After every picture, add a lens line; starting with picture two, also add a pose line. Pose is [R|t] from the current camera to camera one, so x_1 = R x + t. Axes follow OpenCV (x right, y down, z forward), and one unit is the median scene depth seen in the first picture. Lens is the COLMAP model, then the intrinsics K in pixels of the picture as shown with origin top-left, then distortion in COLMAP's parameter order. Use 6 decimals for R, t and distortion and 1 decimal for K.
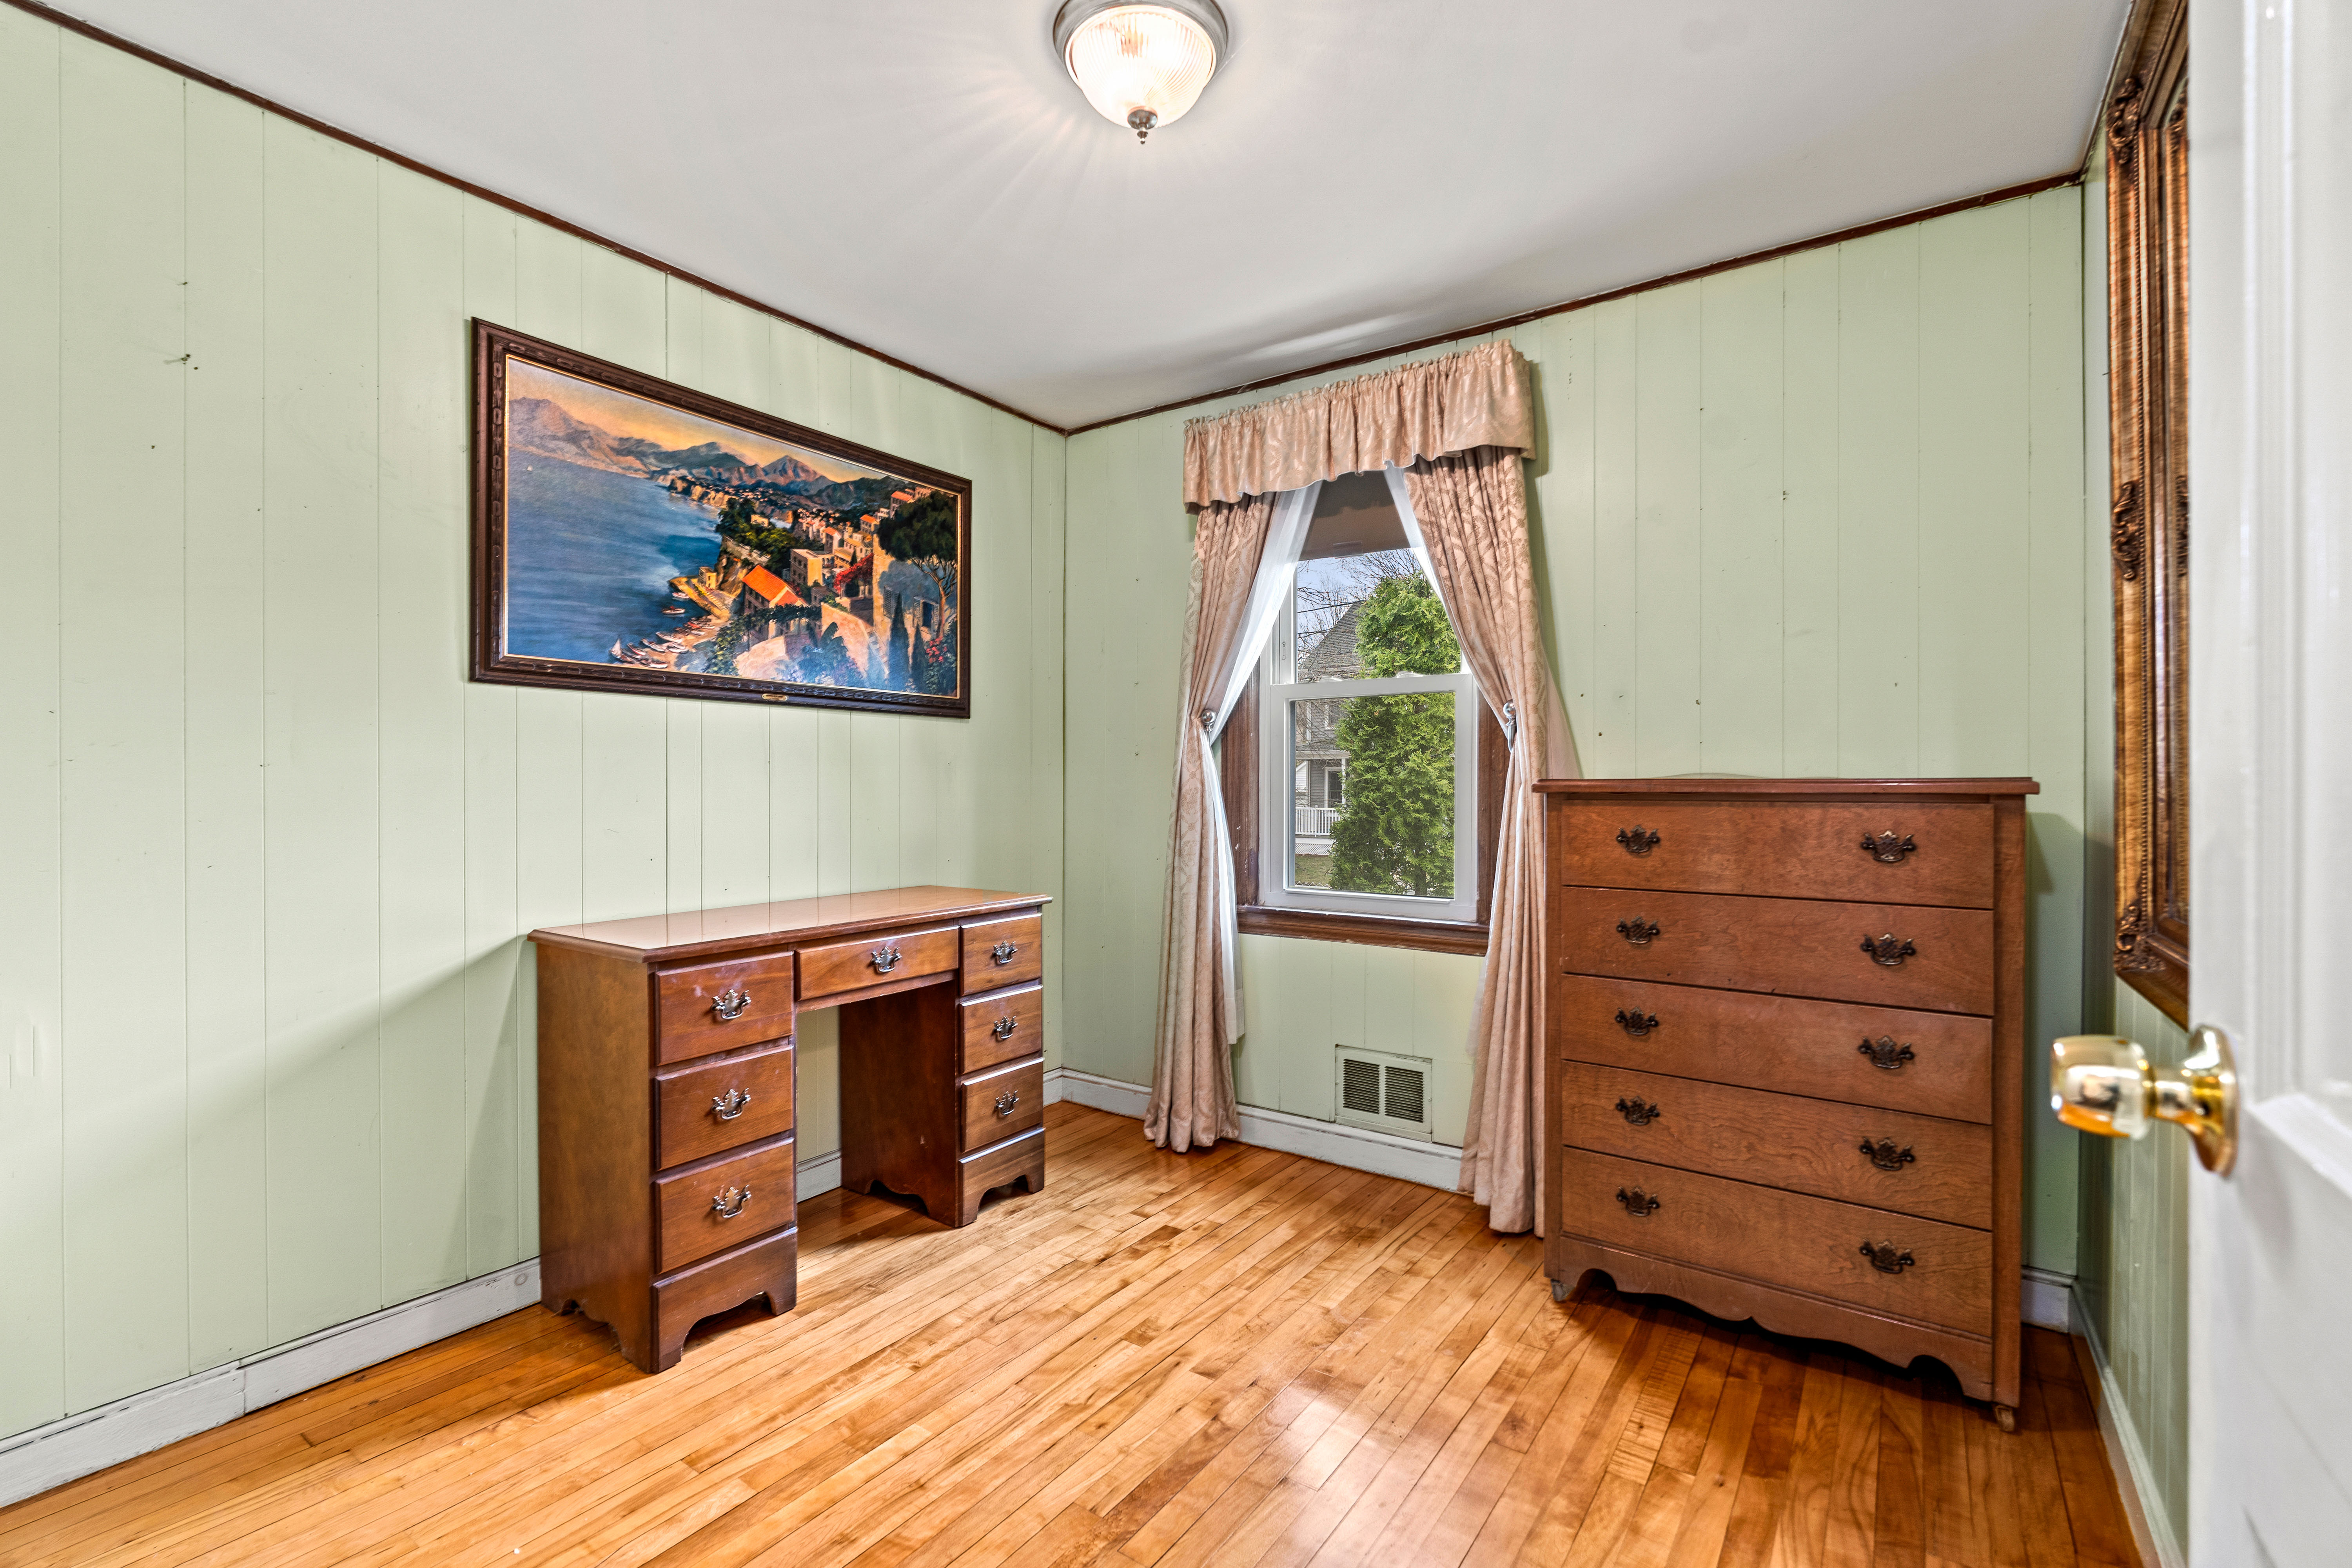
lens RADIAL K [[1036.1, 0, 1176.0], [0, 1036.1, 784.0], [0, 0, 1]] dist [-0.005440, -0.000067]
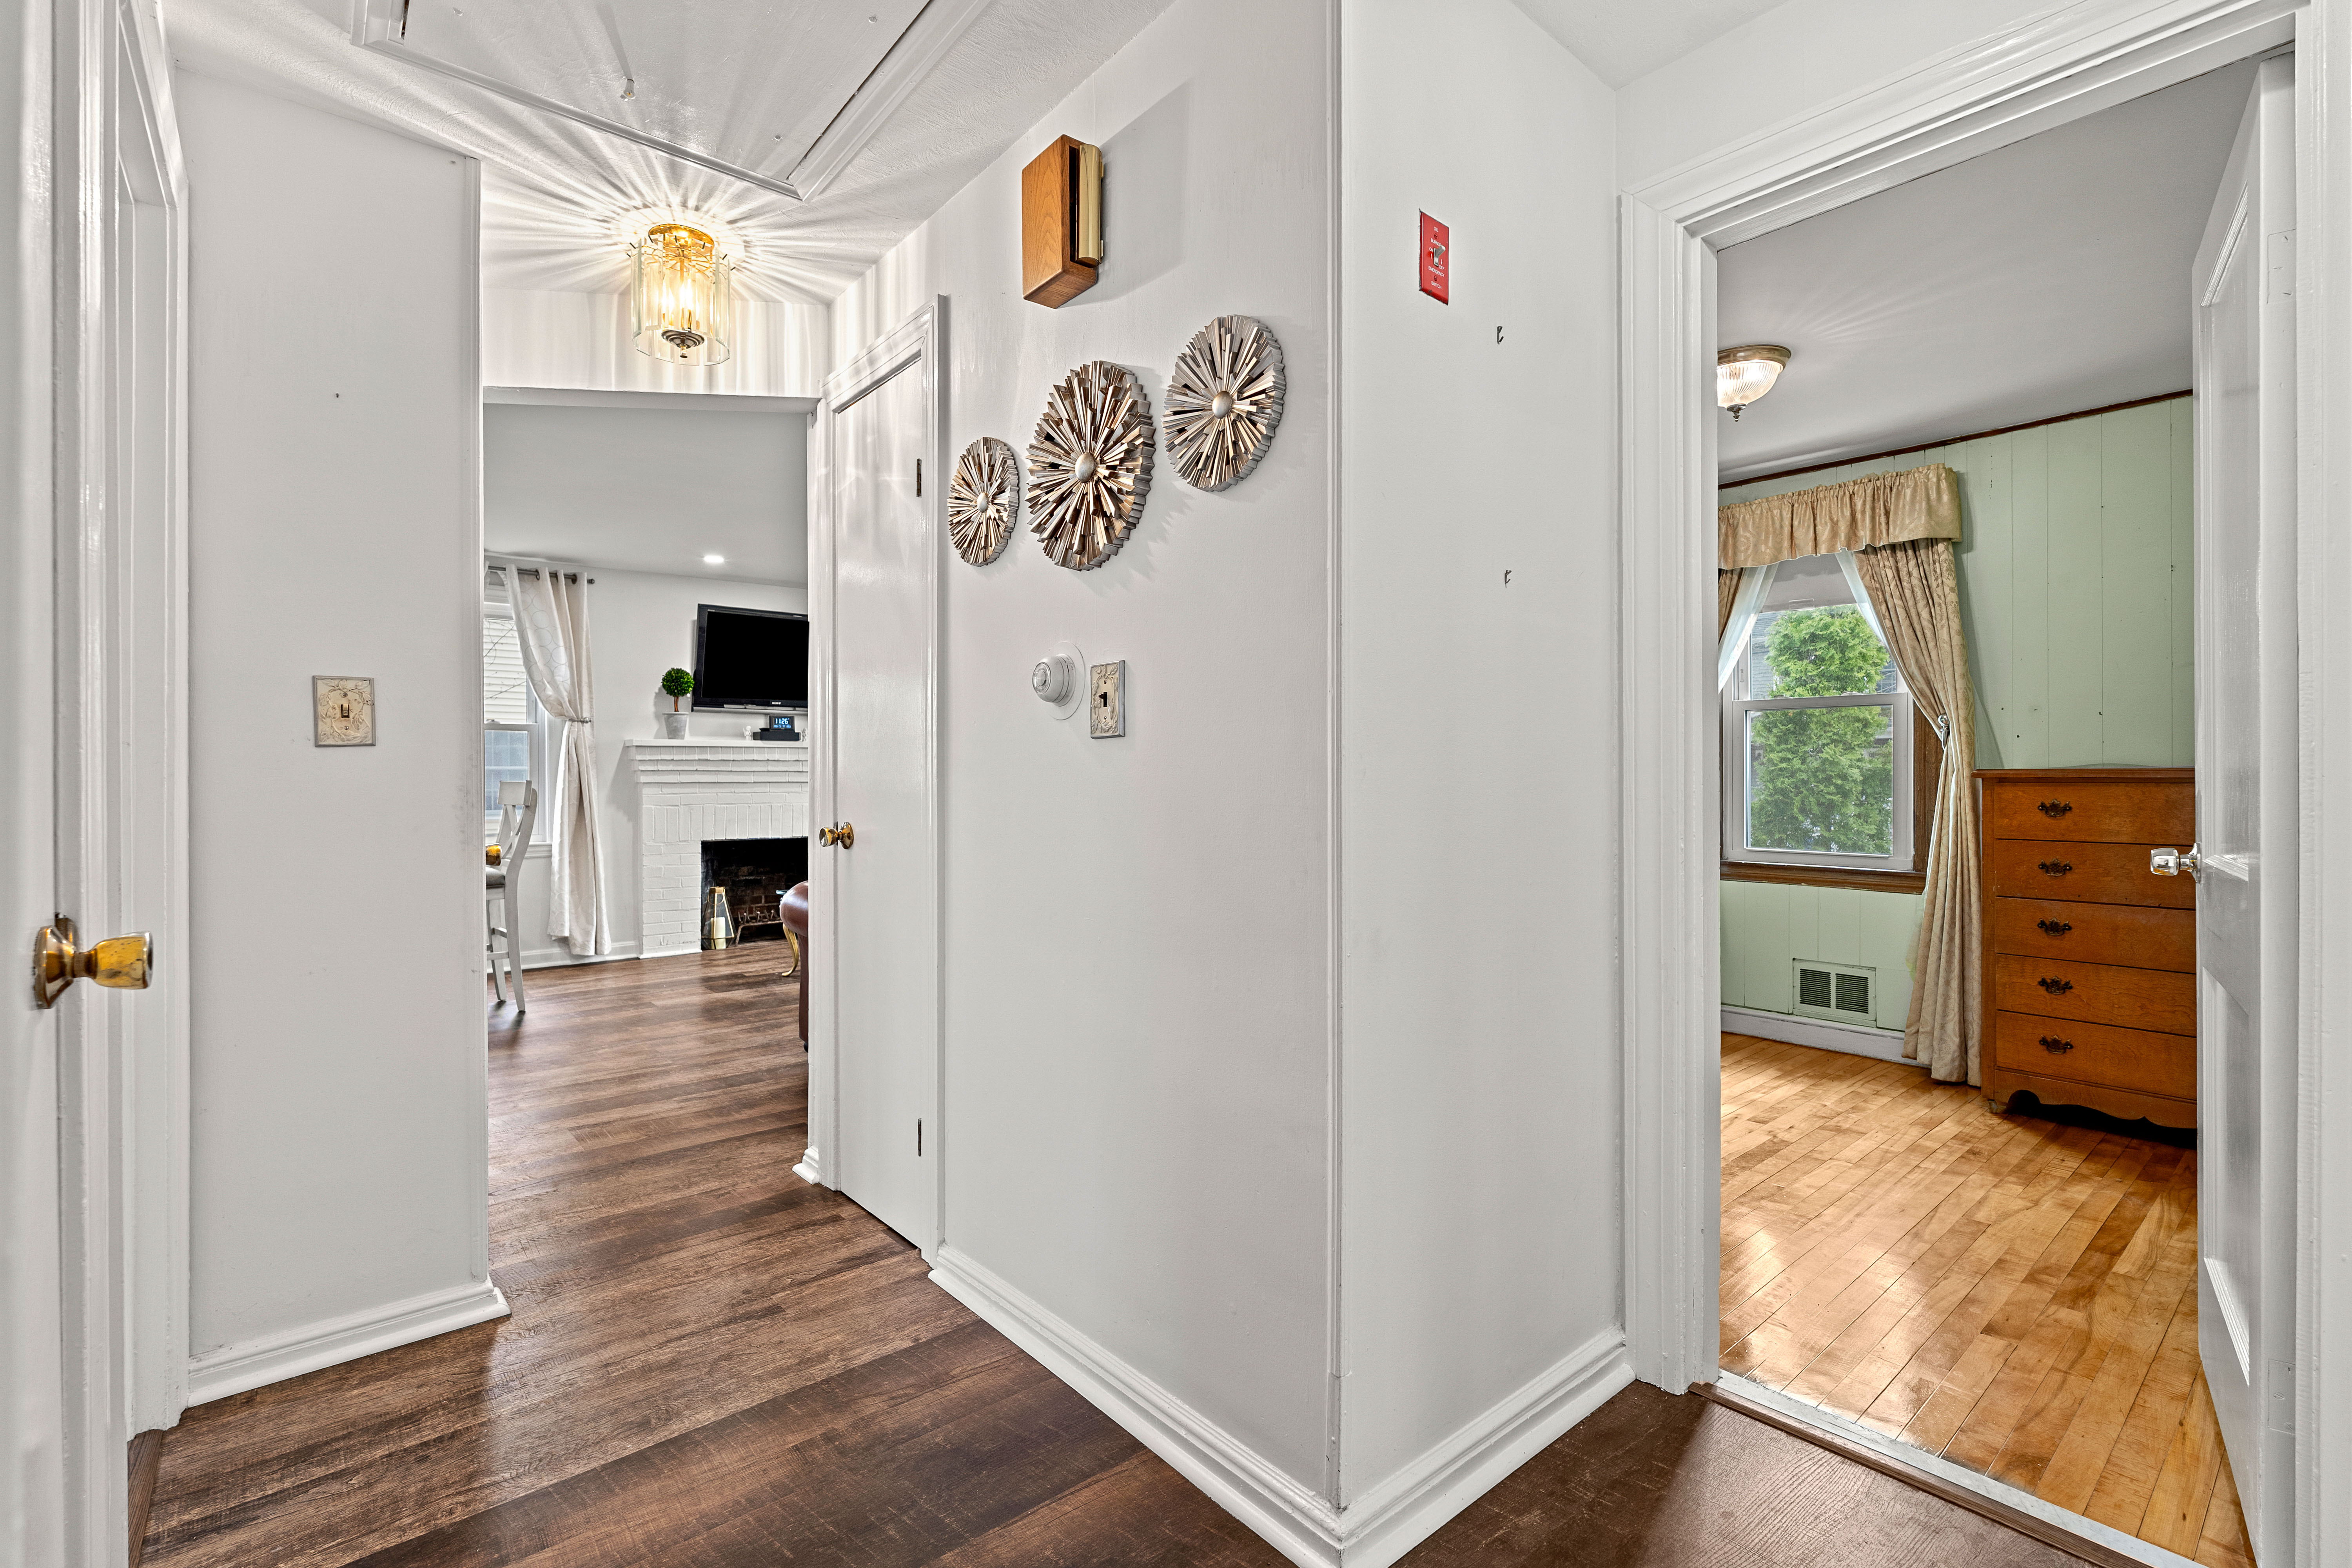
lens RADIAL K [[1050.1, 0, 1169.6], [0, 1050.1, 776.8], [0, 0, 1]] dist [-0.001404, -0.000461]
pose [[0.967266, -0.007265, -0.253659, -0.348408], [0.008502, 0.999957, 0.003782, -0.008031], [0.253621, -0.005815, 0.967286, -0.680853]]
